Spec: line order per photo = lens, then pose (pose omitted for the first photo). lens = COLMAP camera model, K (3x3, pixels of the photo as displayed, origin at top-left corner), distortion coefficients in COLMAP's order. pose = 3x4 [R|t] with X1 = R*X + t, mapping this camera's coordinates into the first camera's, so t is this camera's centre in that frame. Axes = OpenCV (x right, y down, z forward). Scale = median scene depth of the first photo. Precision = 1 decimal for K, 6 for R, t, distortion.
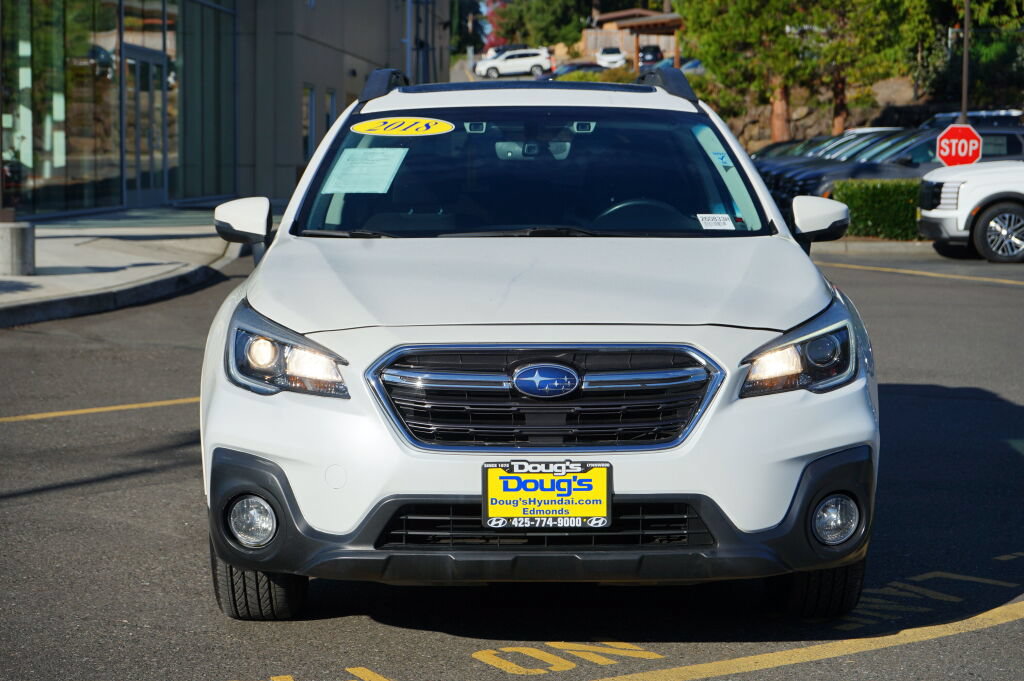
lens RADIAL K [[2100.9, 0, 512.0], [0, 2100.9, 340.5], [0, 0, 1]] dist [-0.011459, 0.115760]
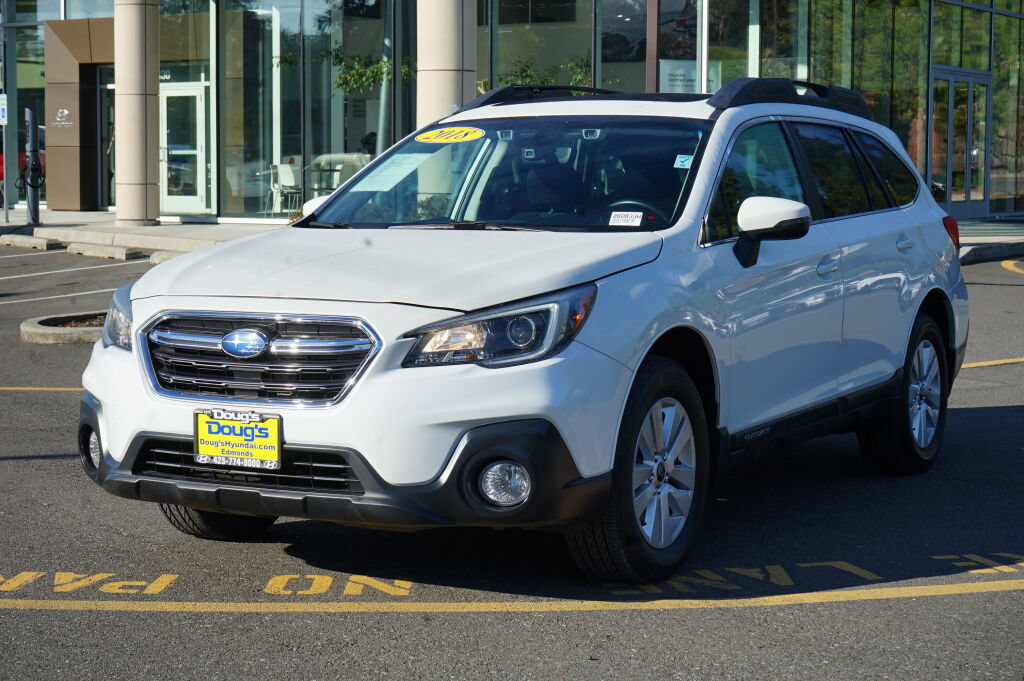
lens RADIAL K [[1999.2, 0, 512.0], [0, 1999.2, 340.5], [0, 0, 1]] dist [-0.063470, -0.062897]
pose [[0.872635, 0.040639, -0.486680, 0.699825], [-0.042953, 0.999057, 0.006408, 0.003416], [0.486481, 0.015313, 0.873557, 0.081834]]
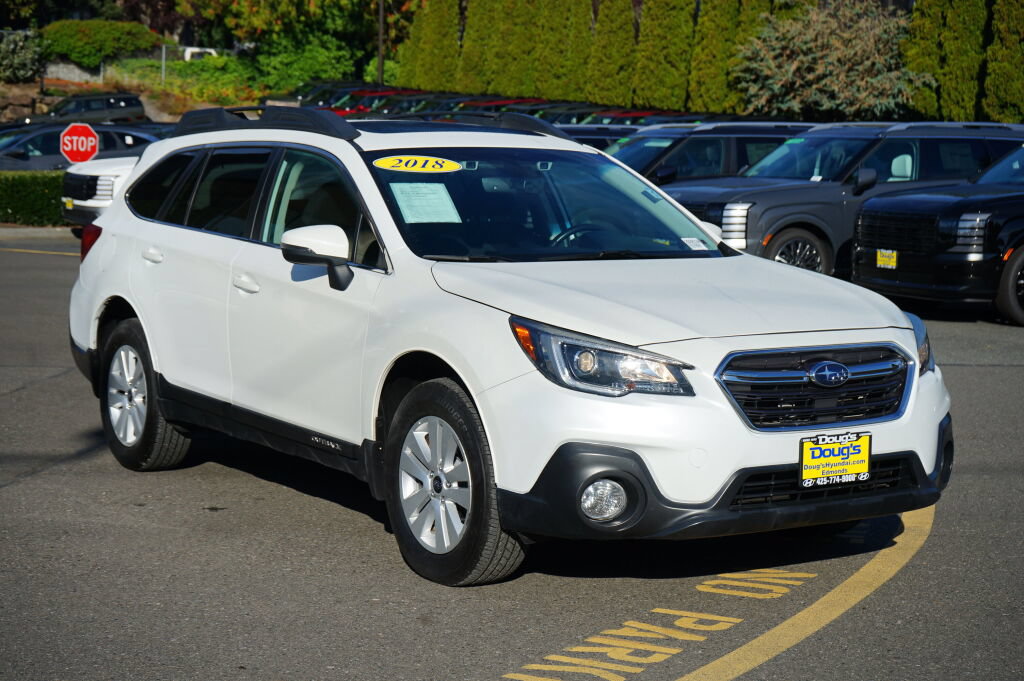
lens RADIAL K [[1902.0, 0, 512.0], [0, 1902.0, 340.5], [0, 0, 1]] dist [-0.037954, 0.274523]
pose [[0.836310, -0.039445, 0.546836, -0.811833], [0.028847, 0.999193, 0.027956, -0.041870], [-0.547498, -0.007606, 0.836773, 0.098230]]
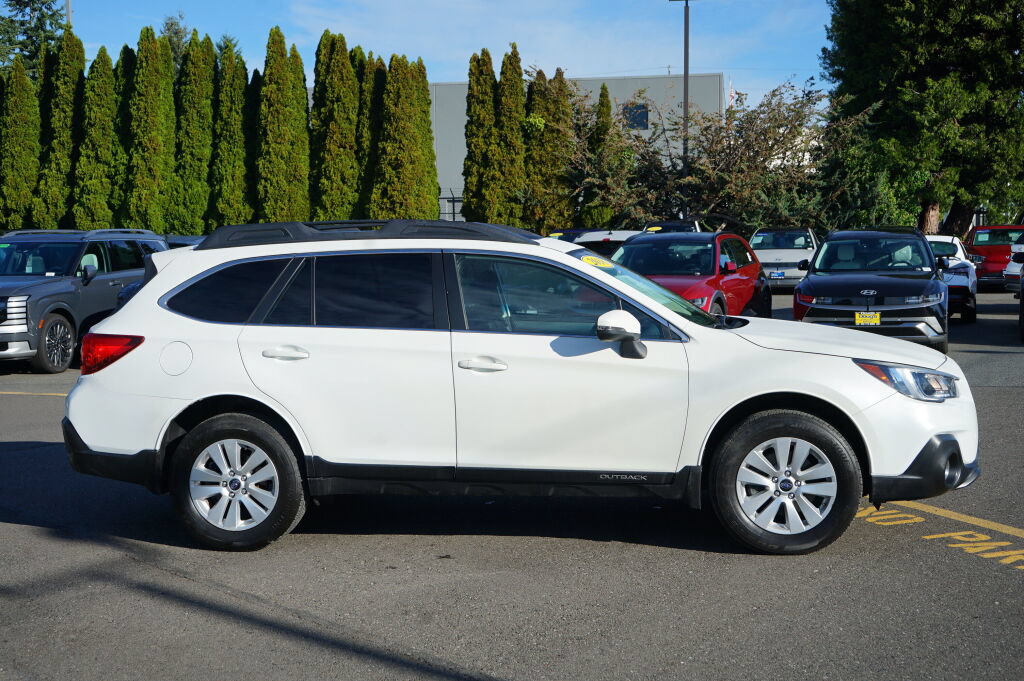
lens RADIAL K [[1338.1, 0, 512.0], [0, 1338.1, 340.5], [0, 0, 1]] dist [0.000526, 0.023849]
pose [[0.131103, -0.068924, 0.988970, -1.432543], [0.098635, 0.993537, 0.056167, -0.143641], [-0.986450, 0.090184, 0.137054, 1.263618]]
